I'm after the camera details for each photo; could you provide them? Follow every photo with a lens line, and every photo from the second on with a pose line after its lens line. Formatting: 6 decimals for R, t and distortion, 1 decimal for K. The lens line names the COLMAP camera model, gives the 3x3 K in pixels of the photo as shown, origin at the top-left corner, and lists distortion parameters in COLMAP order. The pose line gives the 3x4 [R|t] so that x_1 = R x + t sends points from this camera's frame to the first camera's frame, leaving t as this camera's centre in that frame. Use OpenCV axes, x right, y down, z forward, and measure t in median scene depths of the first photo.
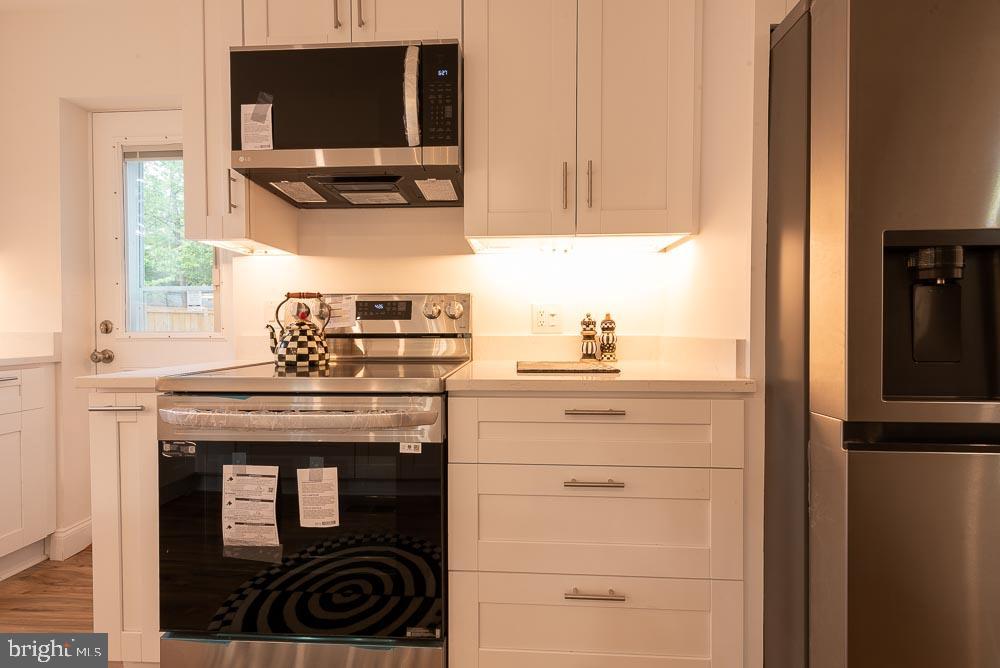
lens RADIAL K [[386.5, 0, 500.0], [0, 386.5, 334.0], [0, 0, 1]] dist [-0.001437, -0.000404]
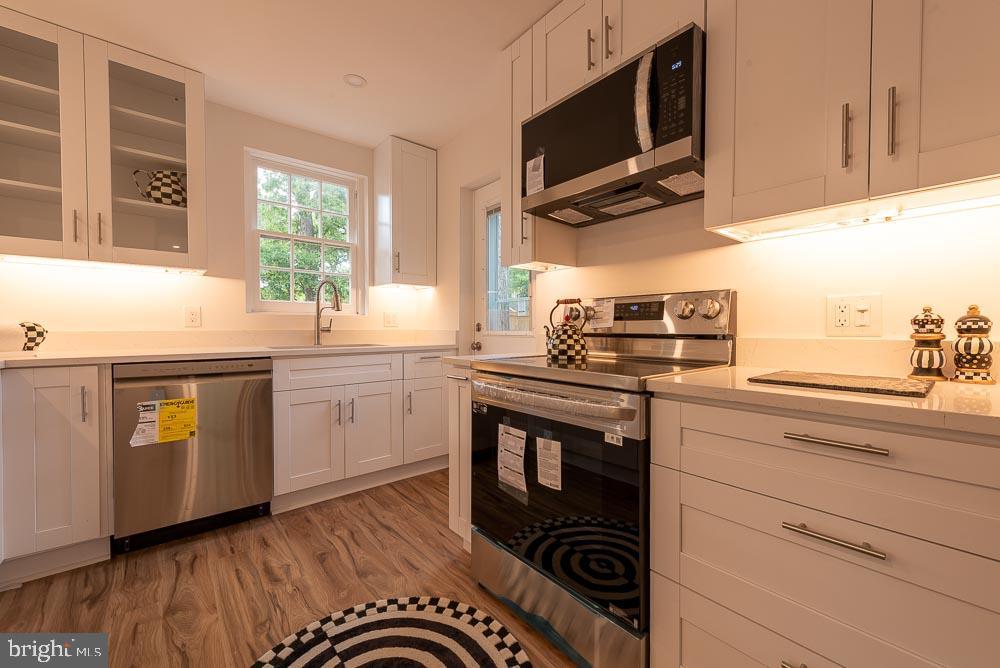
lens RADIAL K [[386.5, 0, 500.0], [0, 386.5, 334.0], [0, 0, 1]] dist [-0.001437, -0.000404]
pose [[0.679703, 0.012812, -0.733376, 0.249434], [-0.012513, 0.999904, 0.005871, -0.002101], [0.733381, 0.005186, 0.679798, 0.018392]]
